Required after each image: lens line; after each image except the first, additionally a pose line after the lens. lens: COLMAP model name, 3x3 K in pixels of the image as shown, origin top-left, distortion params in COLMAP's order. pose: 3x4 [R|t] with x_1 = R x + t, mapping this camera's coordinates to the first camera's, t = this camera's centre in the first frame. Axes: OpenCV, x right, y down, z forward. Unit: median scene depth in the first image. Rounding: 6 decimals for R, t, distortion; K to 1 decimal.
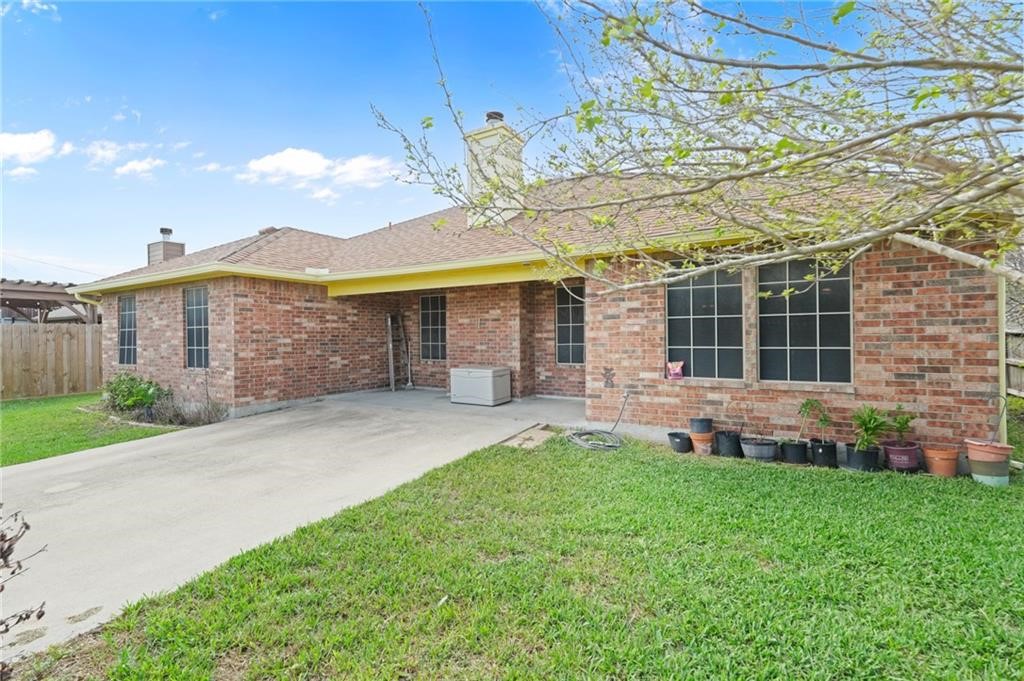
lens RADIAL K [[452.9, 0, 538.1], [0, 452.9, 333.2], [0, 0, 1]] dist [-0.000173, 0.000511]
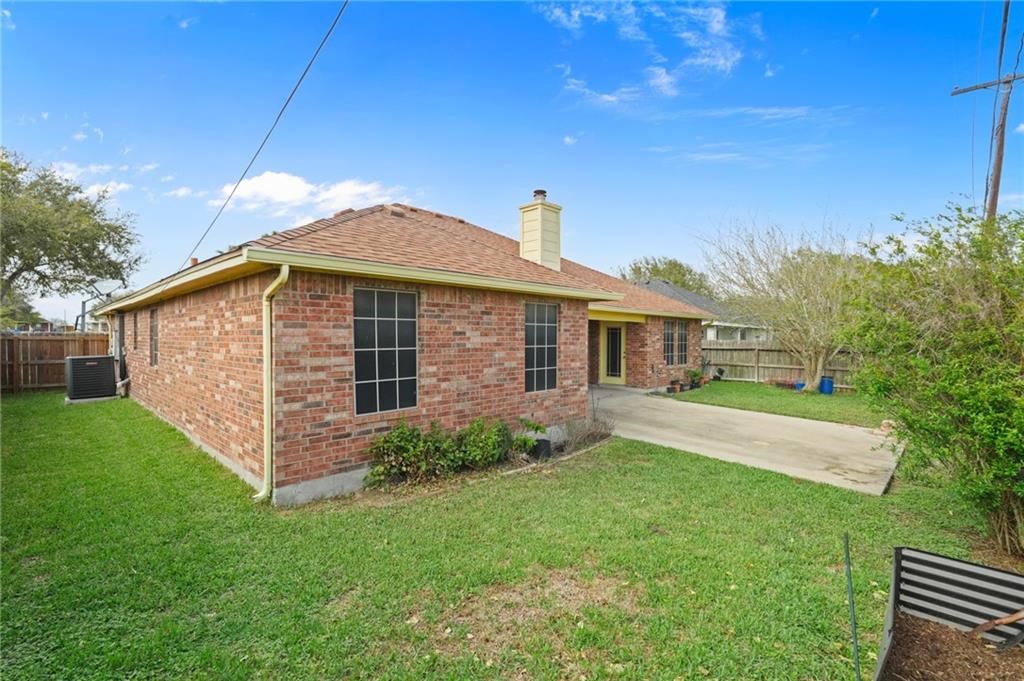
lens RADIAL K [[452.9, 0, 514.8], [0, 452.9, 346.1], [0, 0, 1]] dist [-0.000173, 0.000511]
pose [[0.248373, -0.003783, 0.968657, -1.788610], [-0.004212, 0.999979, 0.004985, -0.019687], [-0.968655, -0.005318, 0.248351, 0.891853]]
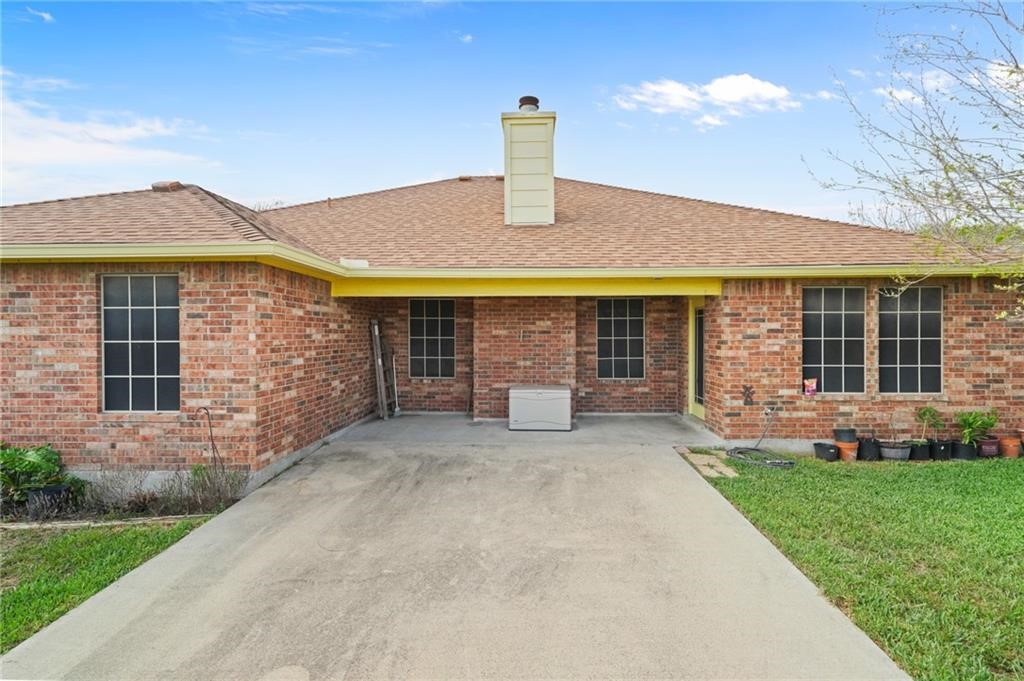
lens RADIAL K [[452.9, 0, 519.8], [0, 452.9, 330.2], [0, 0, 1]] dist [-0.000173, 0.000511]
pose [[0.884588, 0.011532, 0.466231, -0.637804], [-0.009986, 0.999933, -0.005786, -0.032155], [-0.466266, 0.000463, 0.884644, 0.268803]]
